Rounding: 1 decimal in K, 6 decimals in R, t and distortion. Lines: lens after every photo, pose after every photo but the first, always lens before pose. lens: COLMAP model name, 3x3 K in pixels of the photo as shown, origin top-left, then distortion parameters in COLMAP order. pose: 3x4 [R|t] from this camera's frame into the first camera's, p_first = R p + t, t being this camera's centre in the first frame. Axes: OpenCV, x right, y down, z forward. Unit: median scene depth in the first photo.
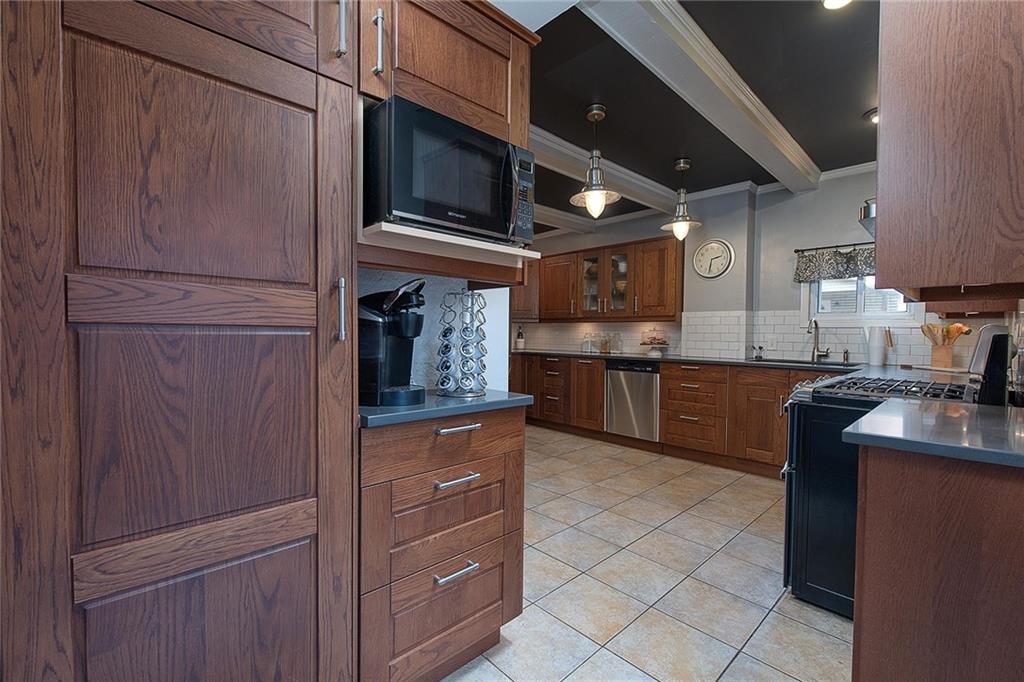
lens RADIAL K [[449.5, 0, 505.1], [0, 449.5, 342.2], [0, 0, 1]] dist [0.001129, 0.000342]
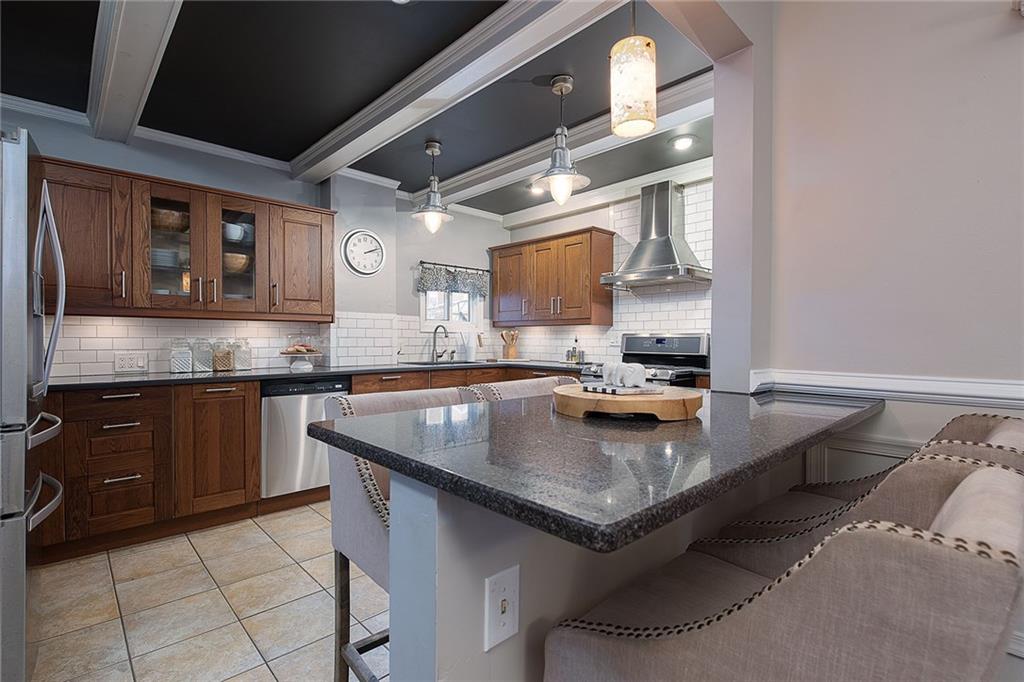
lens RADIAL K [[470.7, 0, 509.8], [0, 470.7, 344.5], [0, 0, 1]] dist [-0.001747, 0.000630]
pose [[-0.005475, -0.015792, 0.999860, -0.472090], [0.025547, 0.999547, 0.015927, -0.014317], [-0.999659, 0.025631, -0.005069, 0.751359]]
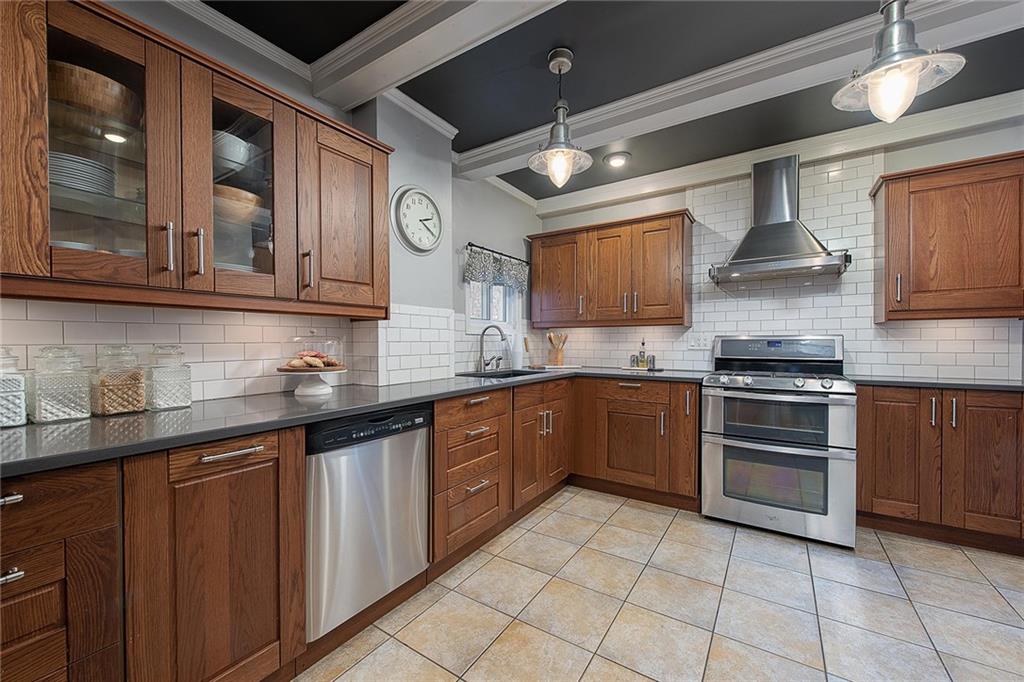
lens RADIAL K [[400.5, 0, 511.7], [0, 400.5, 346.4], [0, 0, 1]] dist [0.001515, -0.001150]
pose [[-0.232205, -0.016247, 0.972531, -0.102318], [0.028668, 0.999312, 0.023539, -0.023898], [-0.972244, 0.033346, -0.231579, 1.042353]]
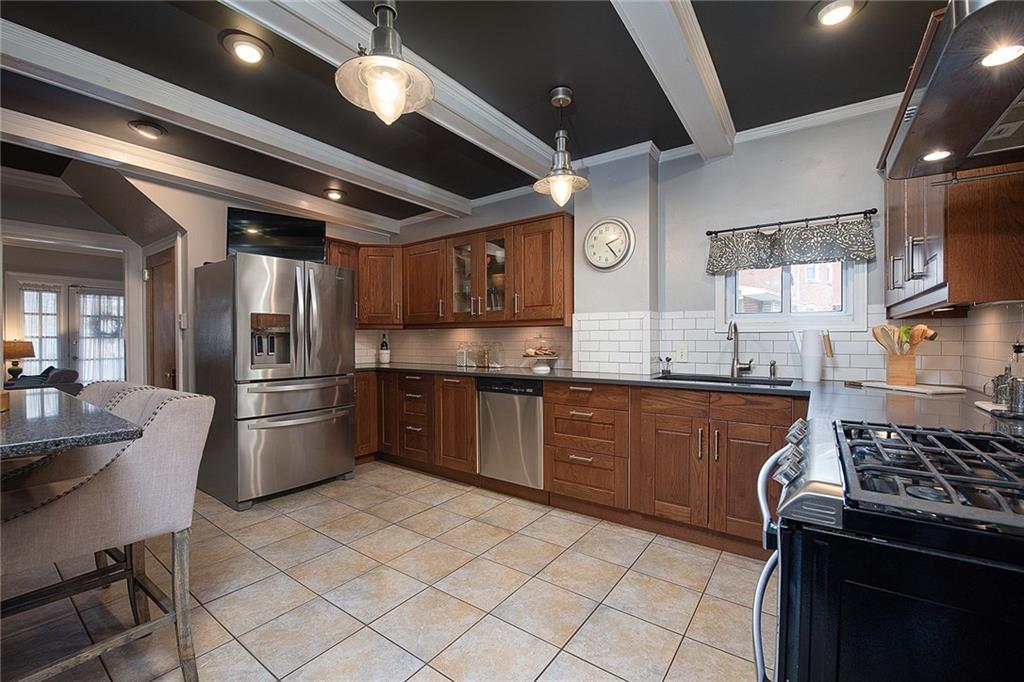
lens RADIAL K [[429.3, 0, 508.1], [0, 429.3, 342.4], [0, 0, 1]] dist [-0.011465, -0.000346]
pose [[0.982813, -0.010619, 0.184296, 0.163631], [0.013908, 0.999766, -0.016561, -0.008401], [-0.184077, 0.018840, 0.982731, 0.328606]]
